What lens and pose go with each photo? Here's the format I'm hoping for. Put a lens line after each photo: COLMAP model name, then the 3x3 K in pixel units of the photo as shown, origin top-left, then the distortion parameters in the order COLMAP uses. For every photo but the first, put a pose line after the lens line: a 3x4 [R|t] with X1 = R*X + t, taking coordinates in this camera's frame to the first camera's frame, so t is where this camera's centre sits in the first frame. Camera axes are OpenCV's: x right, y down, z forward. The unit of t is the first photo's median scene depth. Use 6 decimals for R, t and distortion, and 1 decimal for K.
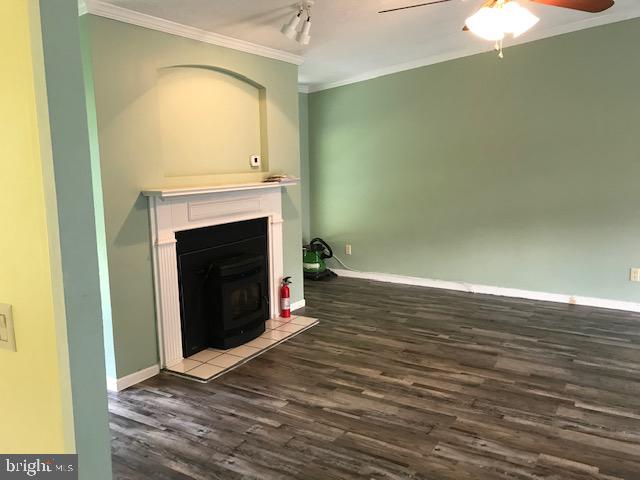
lens RADIAL K [[527.0, 0, 316.5], [0, 527.0, 233.8], [0, 0, 1]] dist [0.042202, -0.040393]
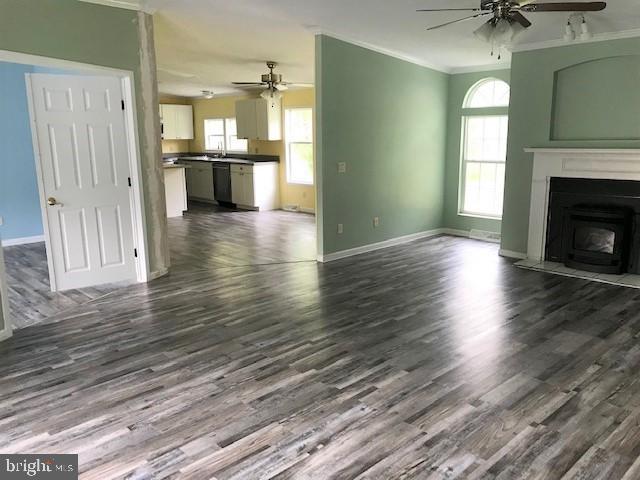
lens RADIAL K [[527.0, 0, 315.7], [0, 527.0, 234.1], [0, 0, 1]] dist [0.042202, -0.040393]
pose [[-0.252208, 0.199314, -0.946924, 1.340526], [-0.122889, 0.964038, 0.235648, -0.116668], [0.959838, 0.175799, -0.218645, 0.676903]]
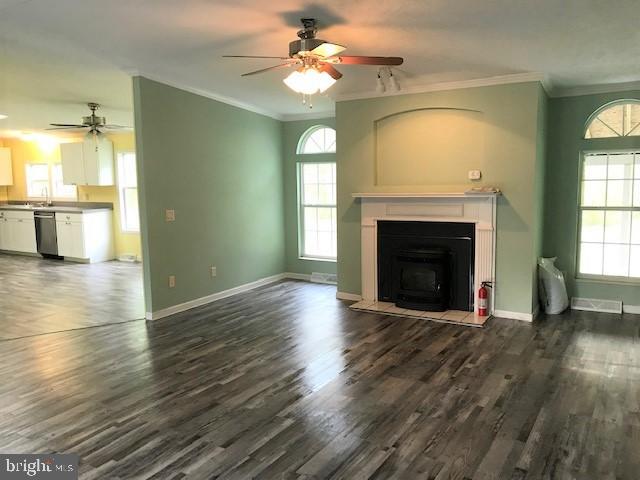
lens RADIAL K [[527.0, 0, 314.4], [0, 527.0, 234.9], [0, 0, 1]] dist [0.042202, -0.040393]
pose [[0.003452, 0.132049, -0.991237, 1.258778], [-0.123732, 0.983682, 0.130611, -0.137004], [0.992310, 0.122197, 0.019734, 0.746898]]
